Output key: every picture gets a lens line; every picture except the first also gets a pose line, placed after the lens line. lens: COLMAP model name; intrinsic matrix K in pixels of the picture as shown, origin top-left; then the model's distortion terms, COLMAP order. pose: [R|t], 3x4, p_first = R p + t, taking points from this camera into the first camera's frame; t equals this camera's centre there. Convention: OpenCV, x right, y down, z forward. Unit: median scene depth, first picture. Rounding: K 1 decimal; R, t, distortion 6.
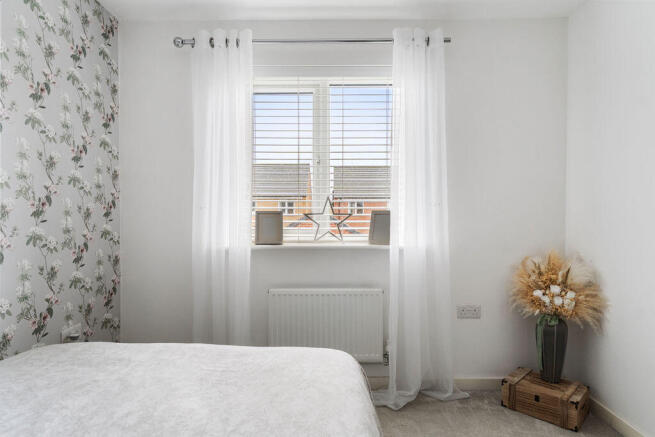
lens RADIAL K [[381.2, 0, 327.4], [0, 381.2, 217.5], [0, 0, 1]] dist [-0.000059, 0.002443]
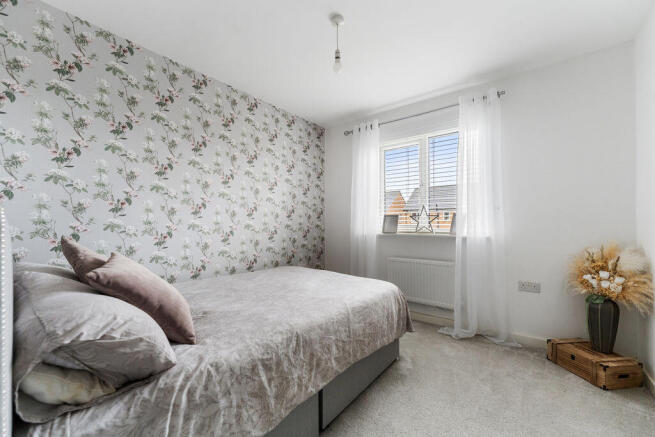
lens RADIAL K [[264.3, 0, 327.4], [0, 264.3, 220.2], [0, 0, 1]] dist [0.003956, -0.001382]
pose [[0.790113, -0.007464, -0.612916, 0.422012], [-0.004575, 0.999826, -0.018073, 0.036705], [0.612944, 0.017084, 0.789941, -0.190350]]
